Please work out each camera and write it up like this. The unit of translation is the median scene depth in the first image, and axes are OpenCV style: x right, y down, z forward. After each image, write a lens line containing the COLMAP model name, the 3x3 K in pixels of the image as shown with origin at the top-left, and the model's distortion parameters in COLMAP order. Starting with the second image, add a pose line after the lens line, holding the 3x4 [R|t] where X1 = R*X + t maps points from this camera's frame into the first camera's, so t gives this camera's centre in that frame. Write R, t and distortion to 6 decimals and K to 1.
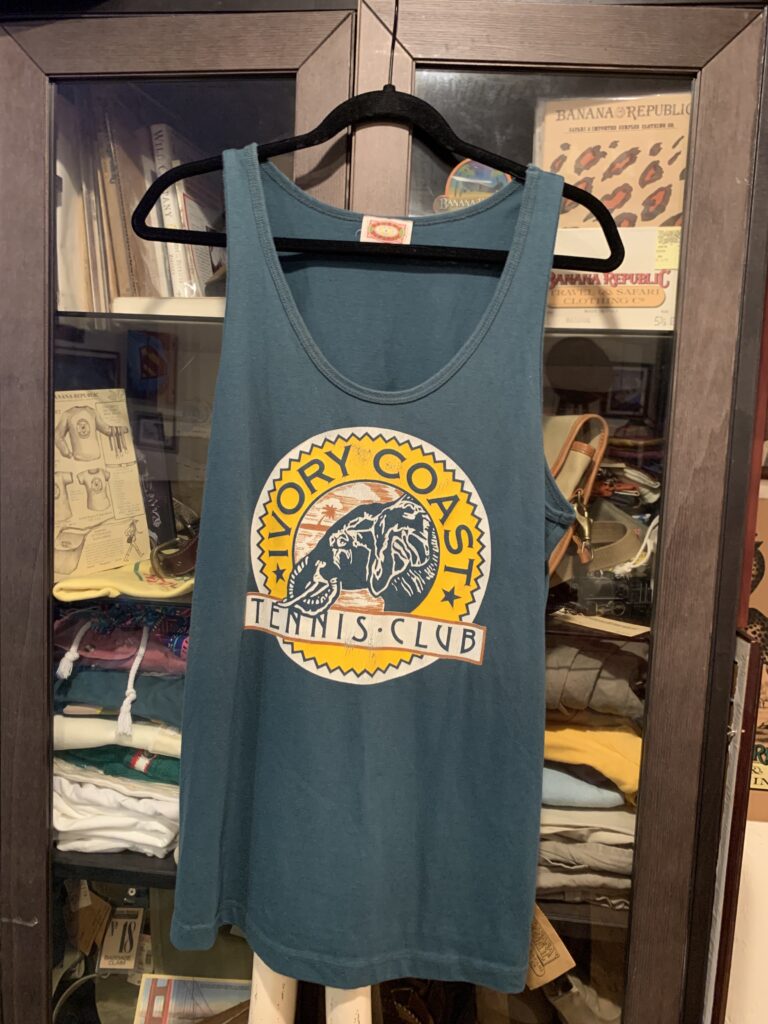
lens RADIAL K [[797.2, 0, 393.6], [0, 797.2, 509.7], [0, 0, 1]] dist [-0.002549, 0.008218]
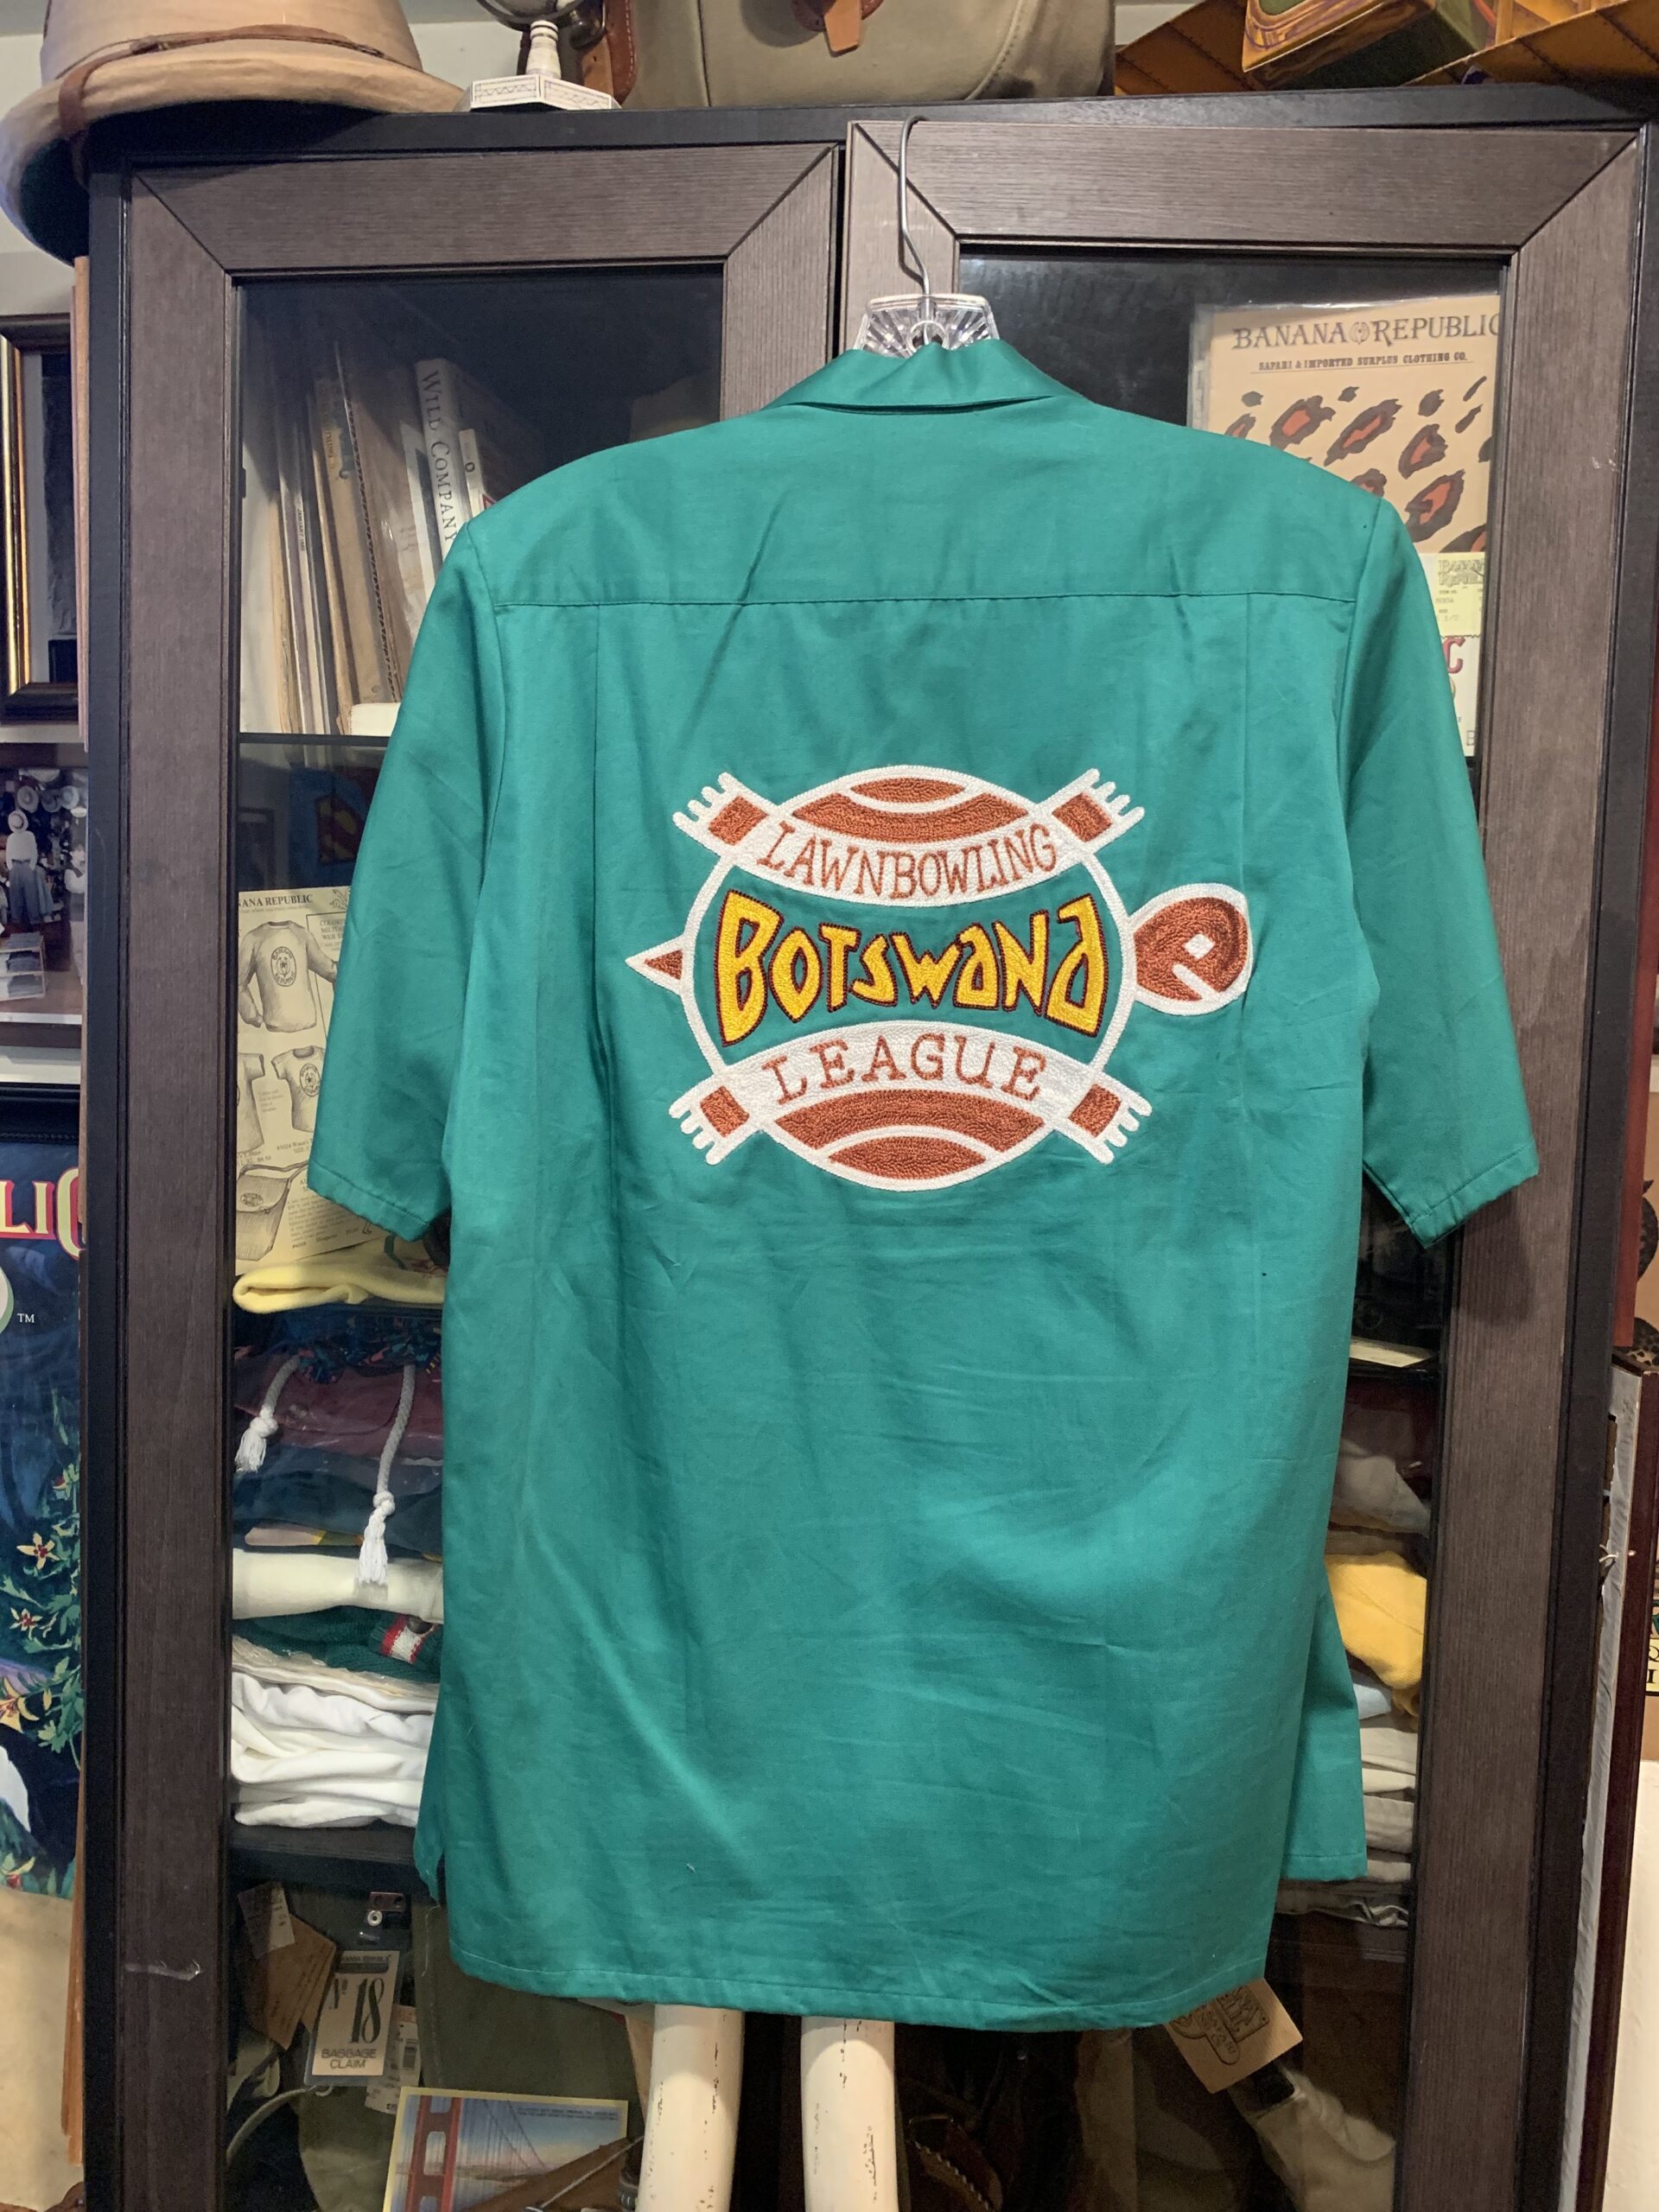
lens RADIAL K [[1722.0, 0, 838.6], [0, 1722.0, 1093.8], [0, 0, 1]] dist [-0.002549, 0.008218]
pose [[0.999921, -0.012559, 0.000124, -0.052086], [0.012558, 0.999538, -0.027669, 0.013614], [0.000224, 0.027669, 0.999617, -0.081747]]
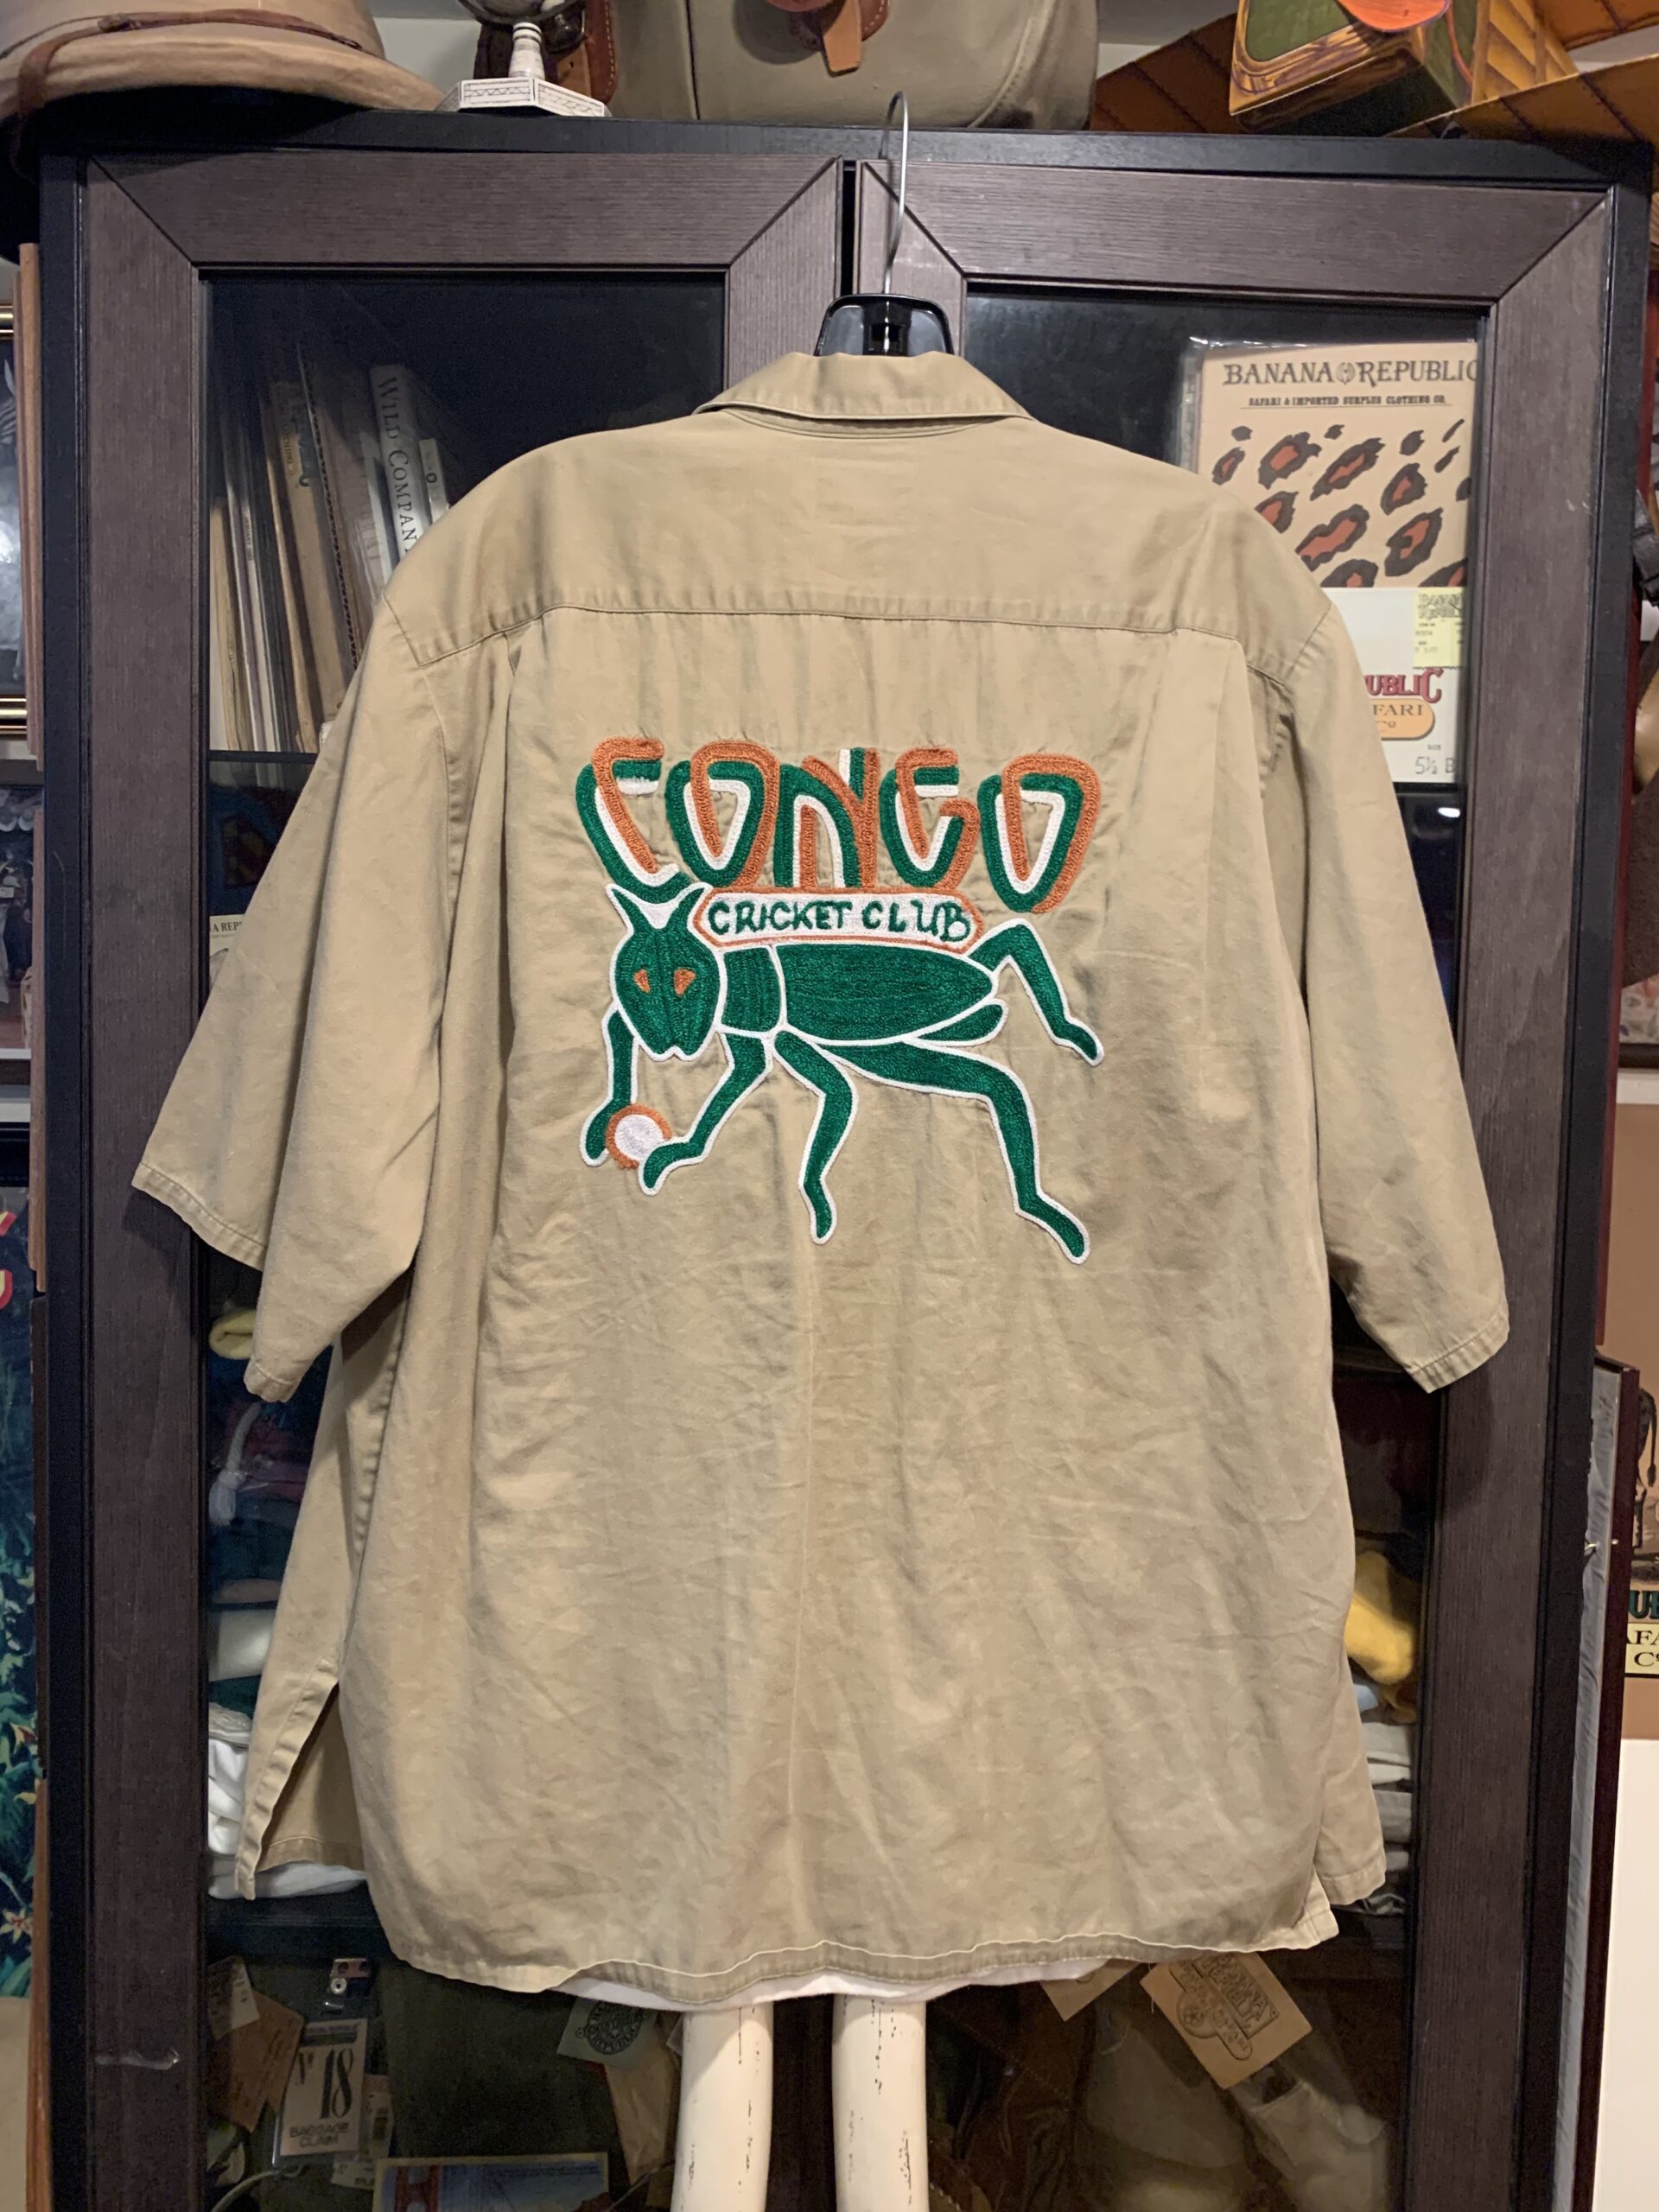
lens RADIAL K [[1722.0, 0, 867.6], [0, 1722.0, 1108.3], [0, 0, 1]] dist [-0.002549, 0.008218]
pose [[0.991739, -0.029513, 0.124828, -0.174988], [0.033304, 0.999042, -0.028393, 0.008333], [-0.123871, 0.032316, 0.991772, -0.068523]]
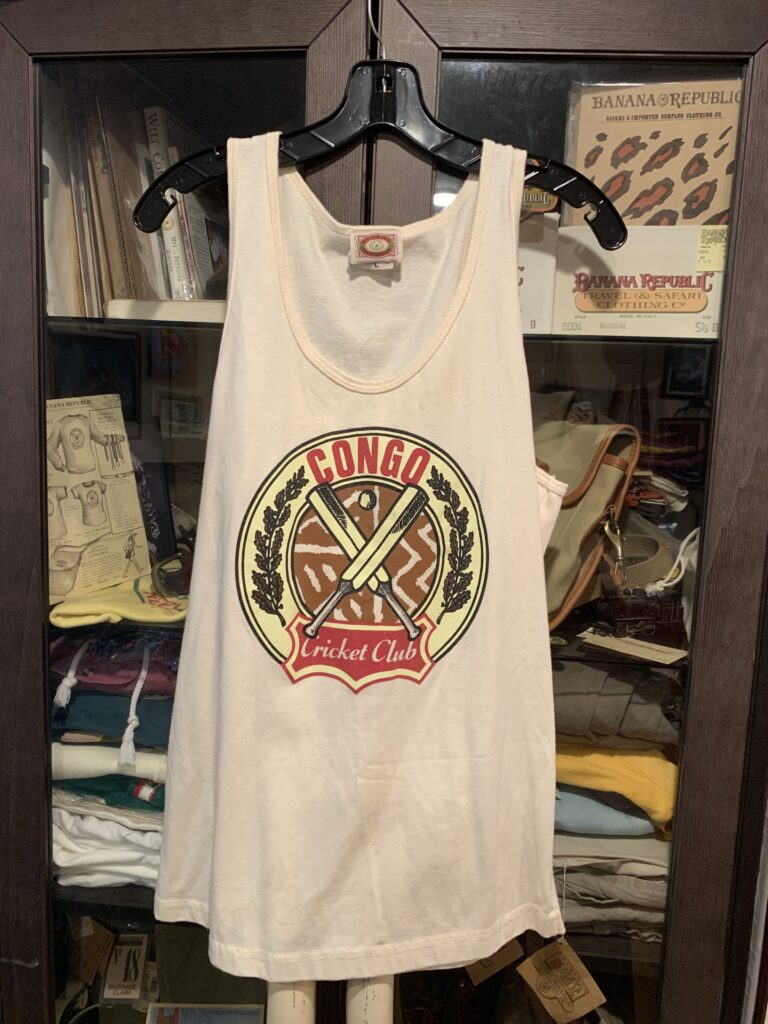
lens RADIAL K [[797.2, 0, 391.9], [0, 797.2, 509.0], [0, 0, 1]] dist [-0.002549, 0.008218]
pose [[0.999826, -0.006477, 0.017518, -0.043912], [0.005846, 0.999342, 0.035798, -0.059450], [-0.017738, -0.035690, 0.999205, 0.068708]]
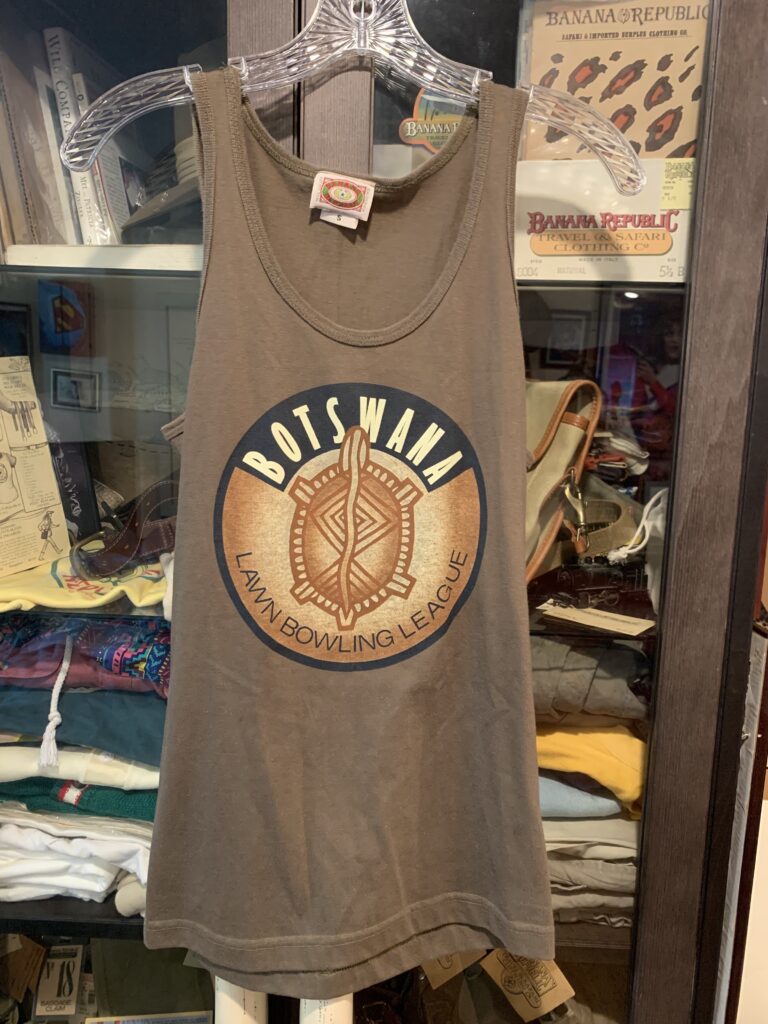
lens RADIAL K [[797.2, 0, 390.9], [0, 797.2, 509.8], [0, 0, 1]] dist [-0.002549, 0.008218]
pose [[0.996248, -0.030575, 0.080967, -0.037846], [0.025333, 0.997564, 0.064997, -0.043098], [-0.082757, -0.062702, 0.994595, 0.153566]]
